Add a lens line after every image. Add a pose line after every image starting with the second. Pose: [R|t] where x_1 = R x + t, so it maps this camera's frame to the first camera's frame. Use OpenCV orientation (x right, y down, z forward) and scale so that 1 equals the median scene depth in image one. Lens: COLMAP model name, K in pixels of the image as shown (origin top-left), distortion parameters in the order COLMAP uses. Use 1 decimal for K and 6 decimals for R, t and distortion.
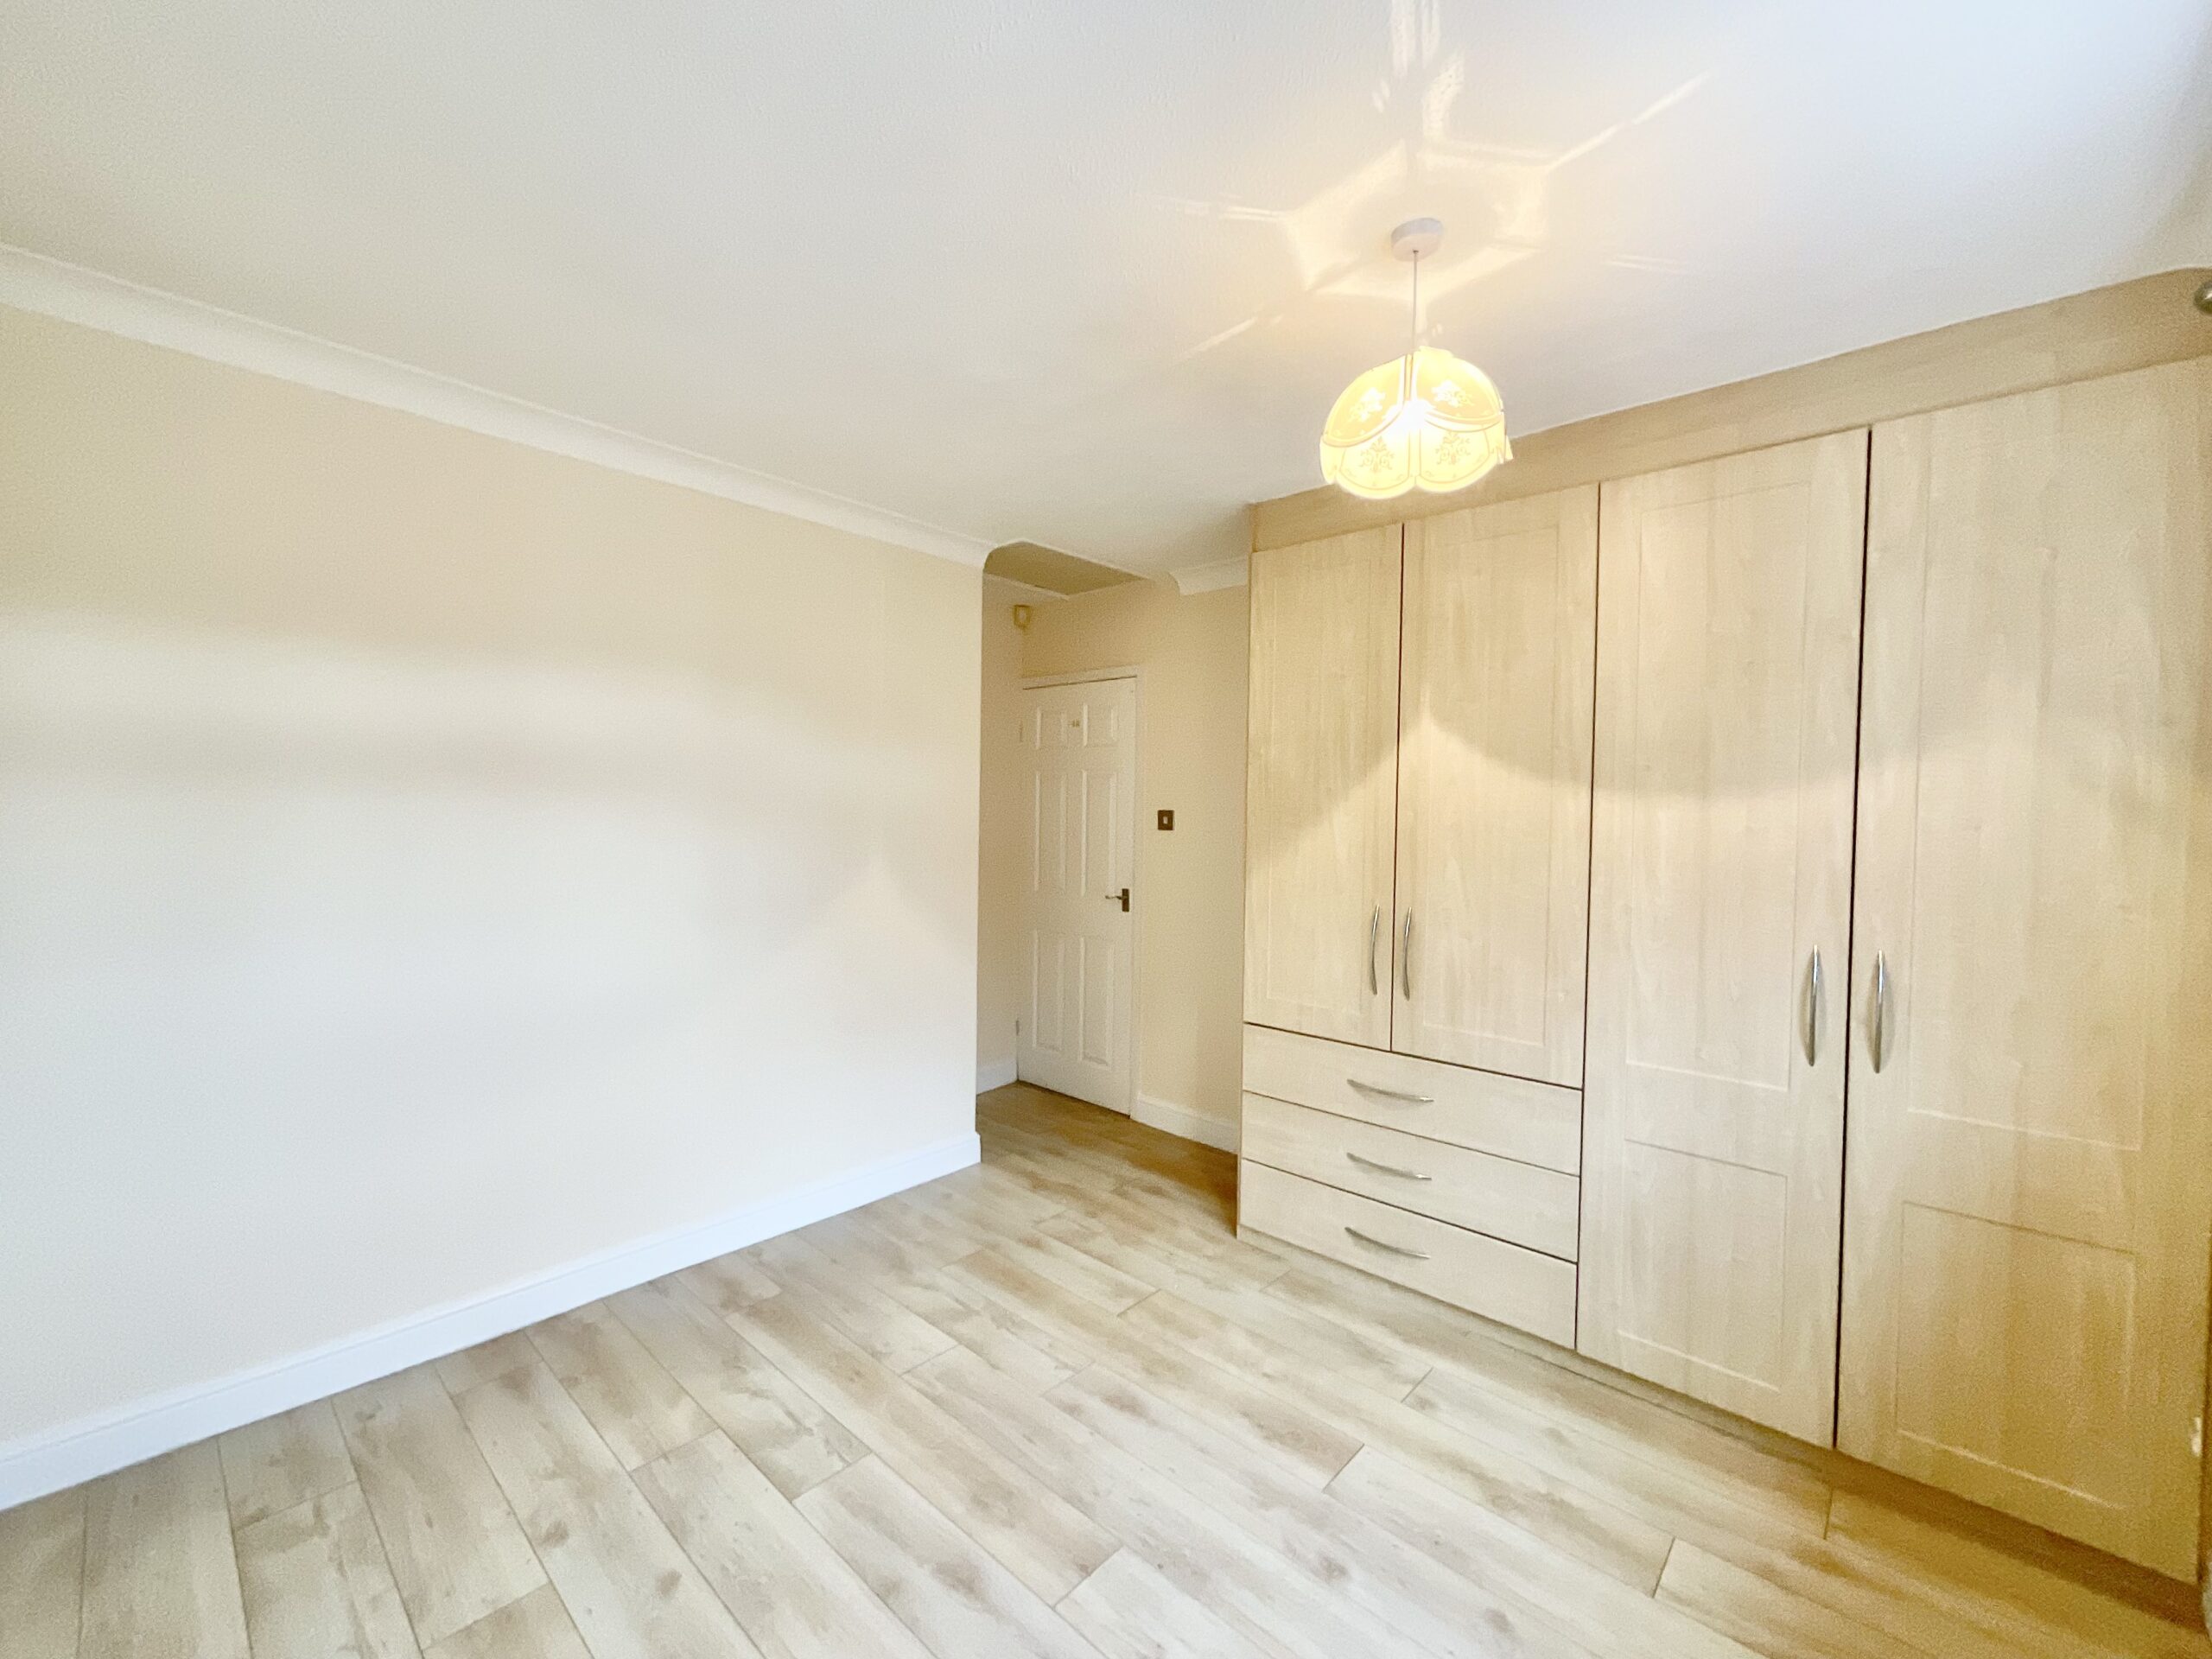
lens RADIAL K [[903.0, 0, 1106.0], [0, 903.0, 829.5], [0, 0, 1]] dist [0.002553, 0.000629]
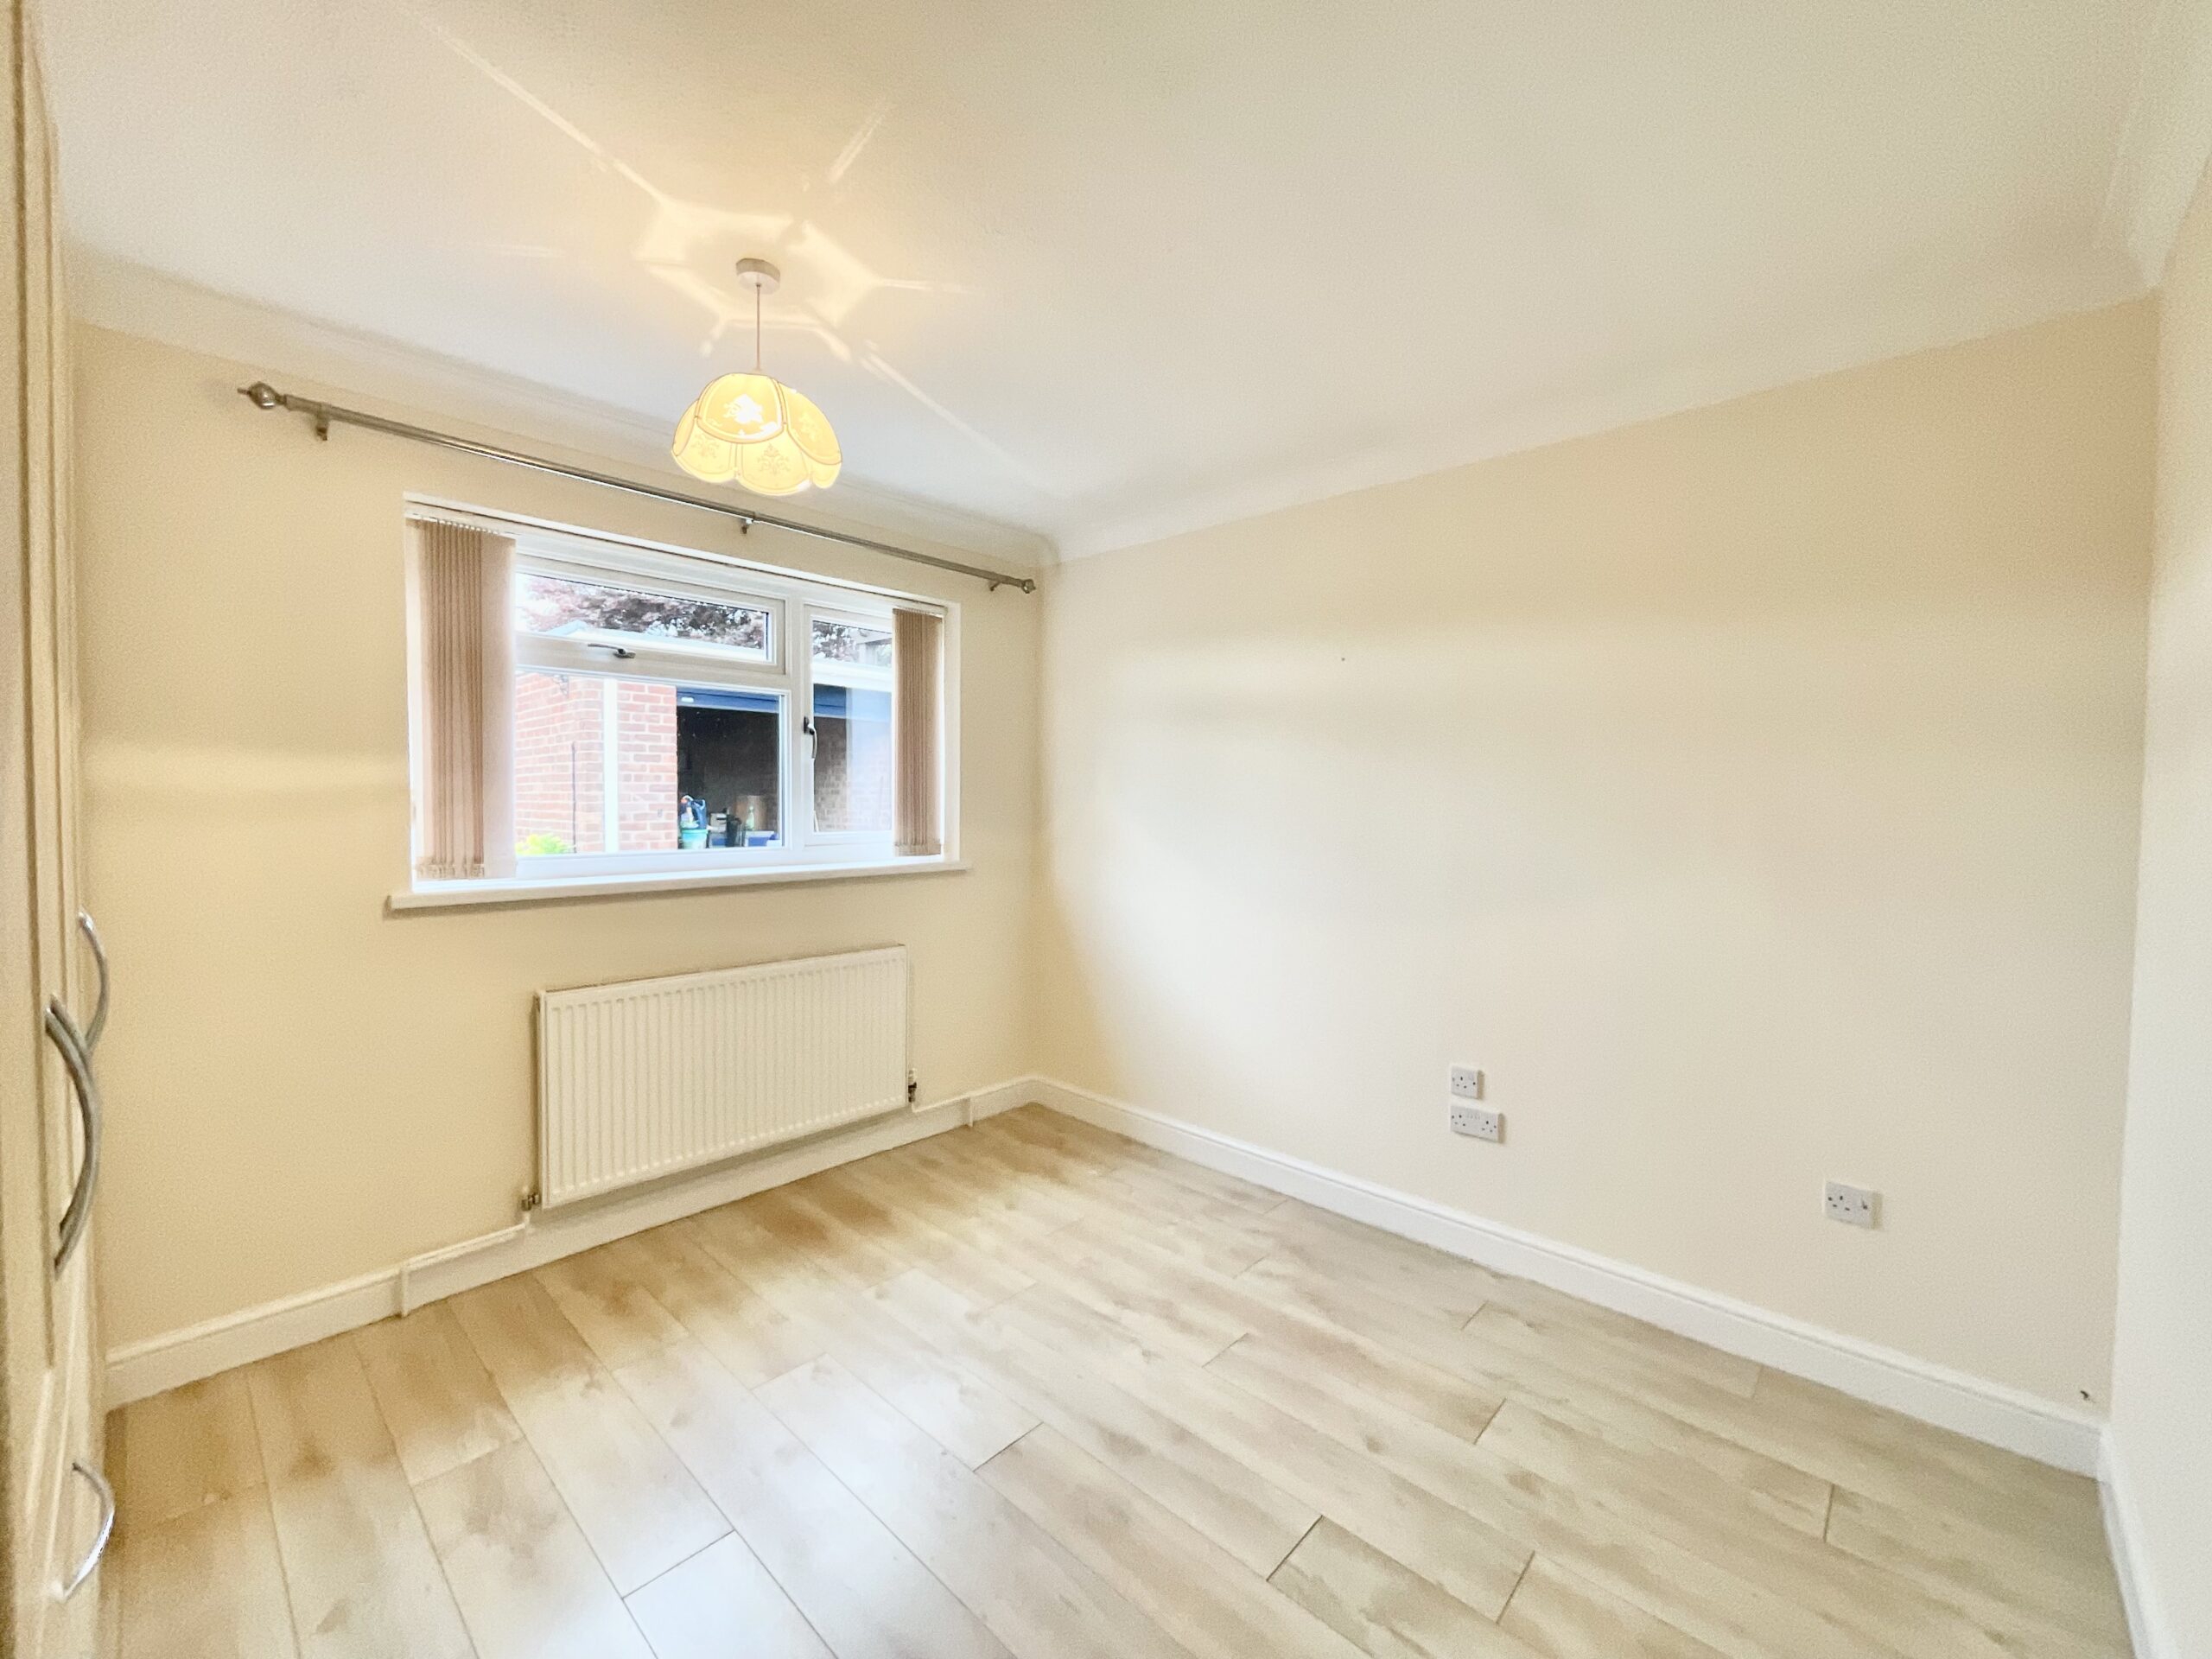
lens RADIAL K [[903.0, 0, 1106.0], [0, 903.0, 829.5], [0, 0, 1]] dist [0.002553, 0.000629]
pose [[-0.999682, -0.024561, 0.005774, -0.119315], [-0.024199, 0.998138, 0.055998, -0.009877], [-0.007139, 0.055841, -0.998414, 1.970701]]
